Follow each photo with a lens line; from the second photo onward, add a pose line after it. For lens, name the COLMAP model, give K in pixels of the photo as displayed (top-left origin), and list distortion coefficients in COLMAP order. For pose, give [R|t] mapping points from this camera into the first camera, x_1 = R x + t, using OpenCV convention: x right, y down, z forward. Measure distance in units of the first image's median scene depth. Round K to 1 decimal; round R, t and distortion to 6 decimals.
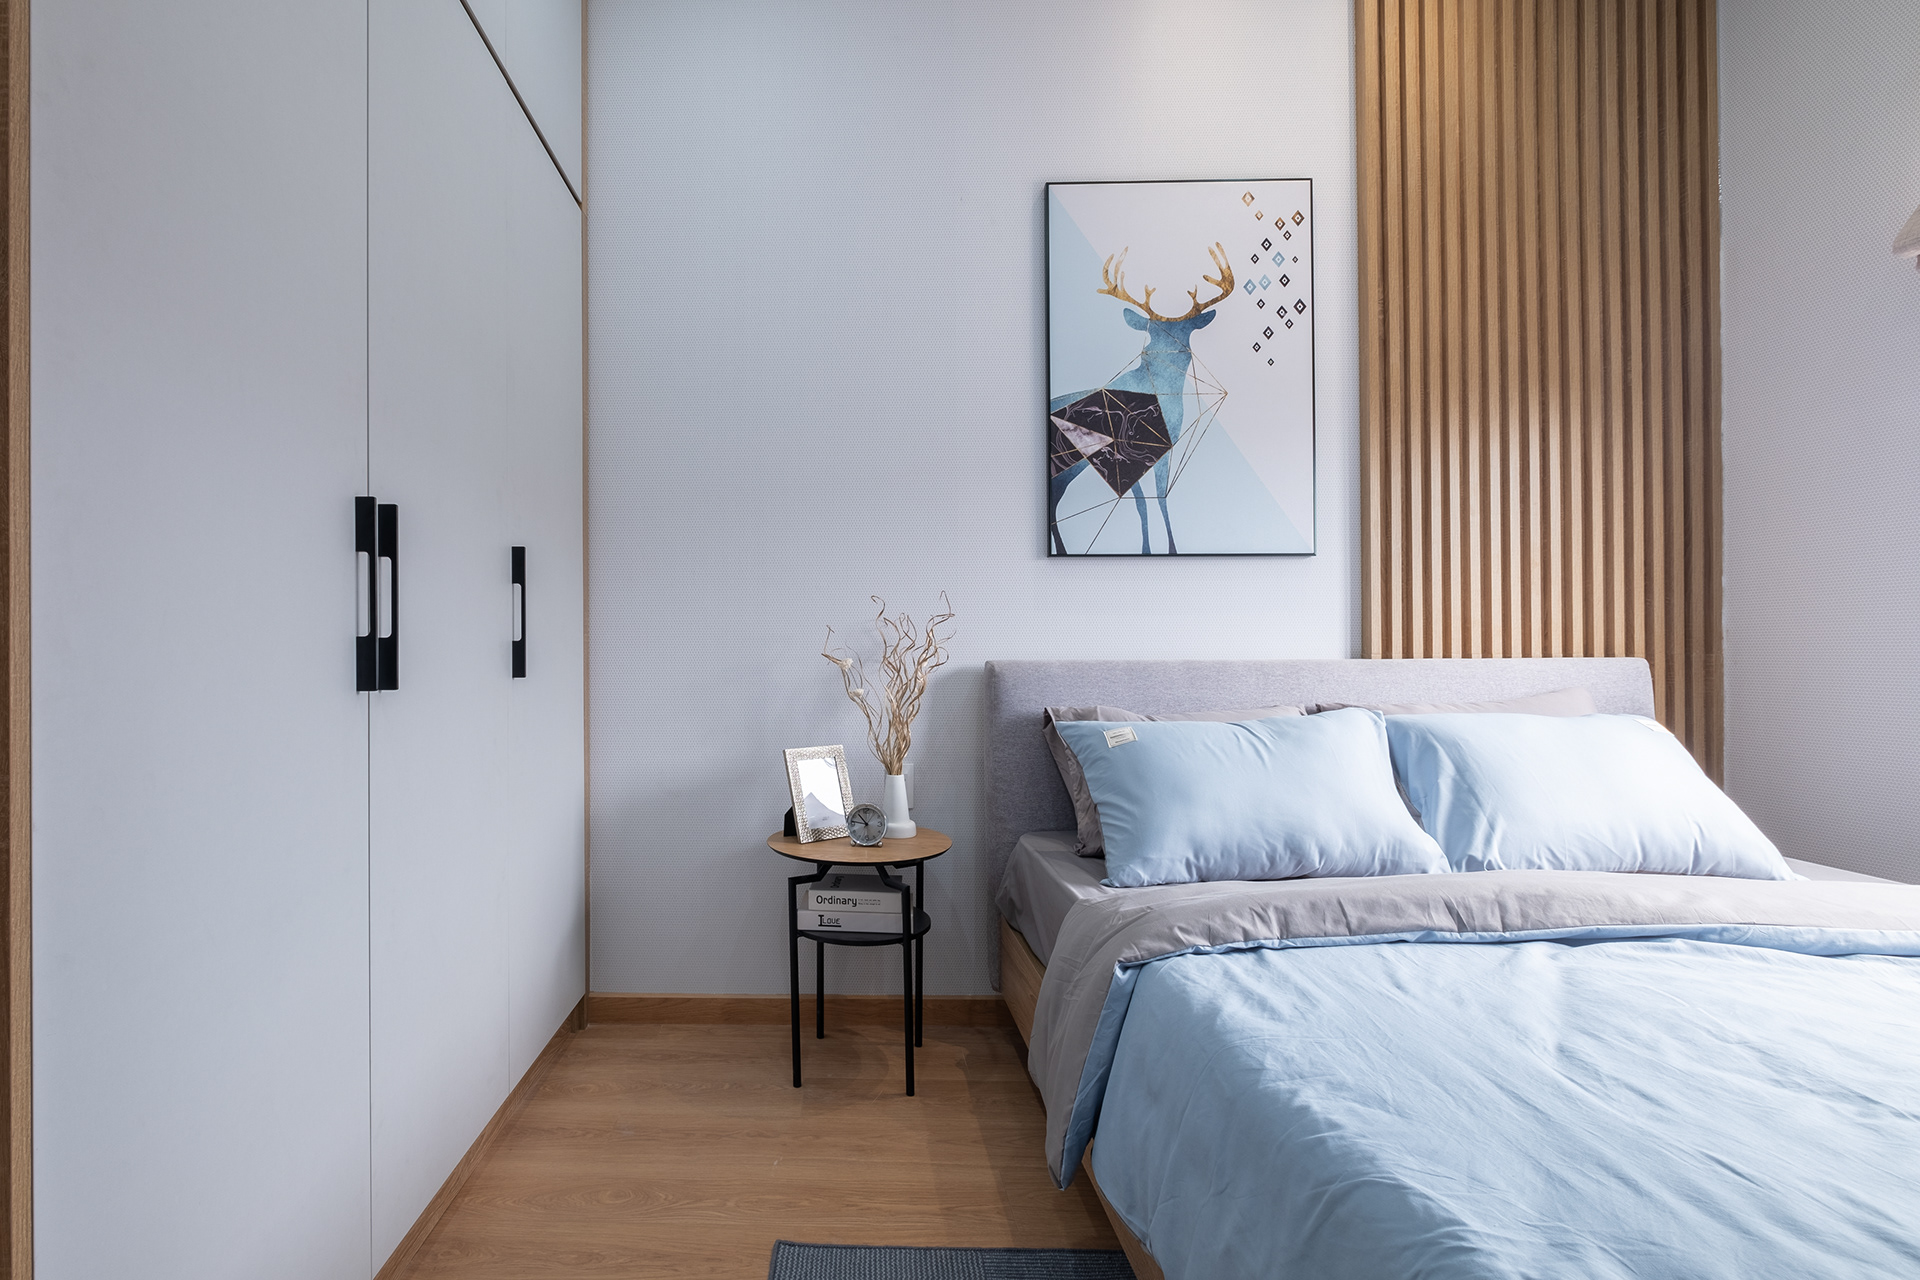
lens RADIAL K [[915.5, 0, 959.3], [0, 915.5, 645.7], [0, 0, 1]] dist [-0.000774, -0.001653]
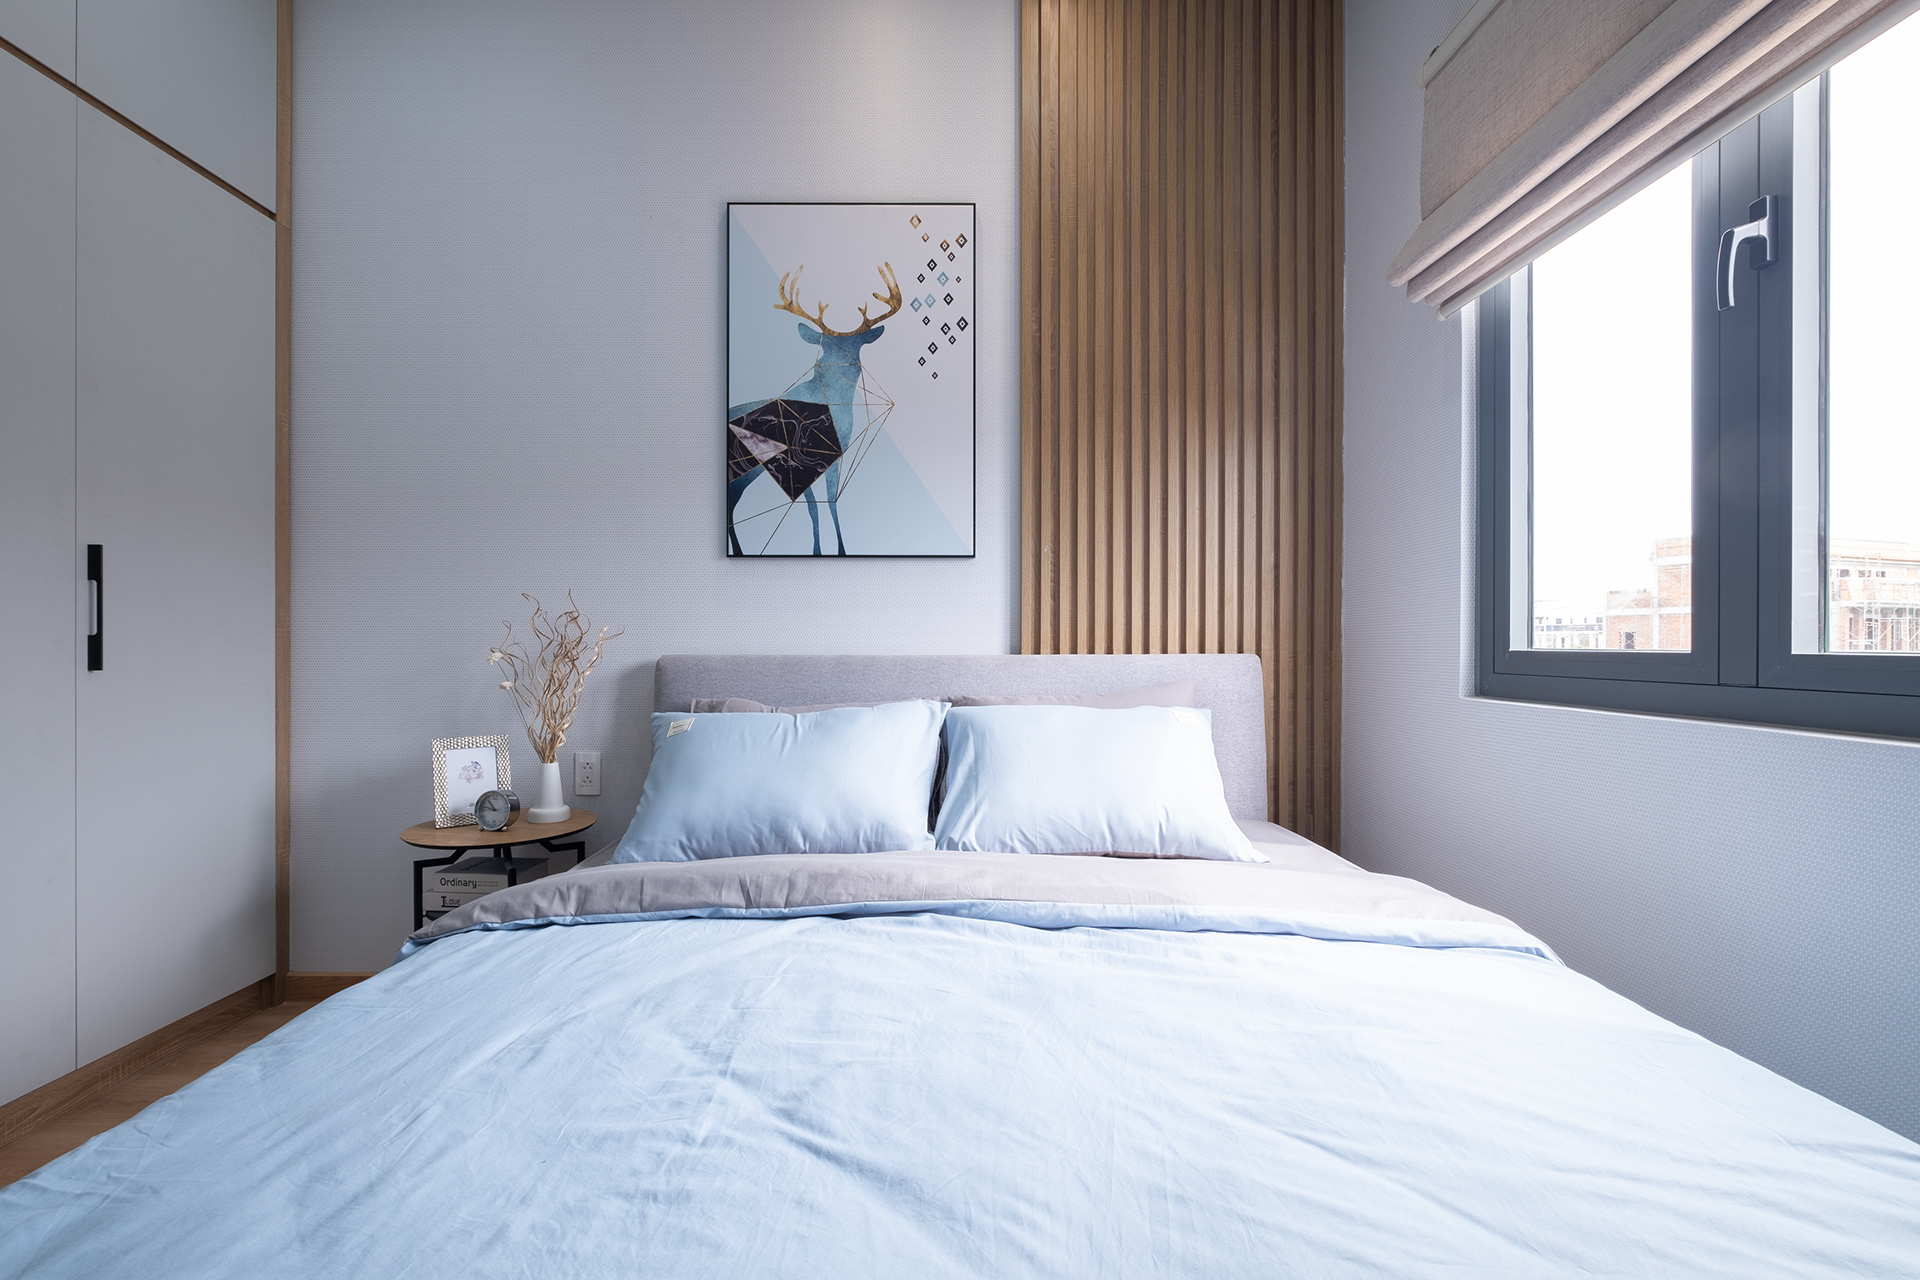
lens RADIAL K [[869.1, 0, 944.6], [0, 869.1, 642.7], [0, 0, 1]] dist [0.003630, 0.000333]
pose [[0.999580, 0.003174, 0.028807, 0.343560], [-0.003244, 0.999992, 0.002371, -0.001482], [-0.028799, -0.002464, 0.999582, -0.013759]]
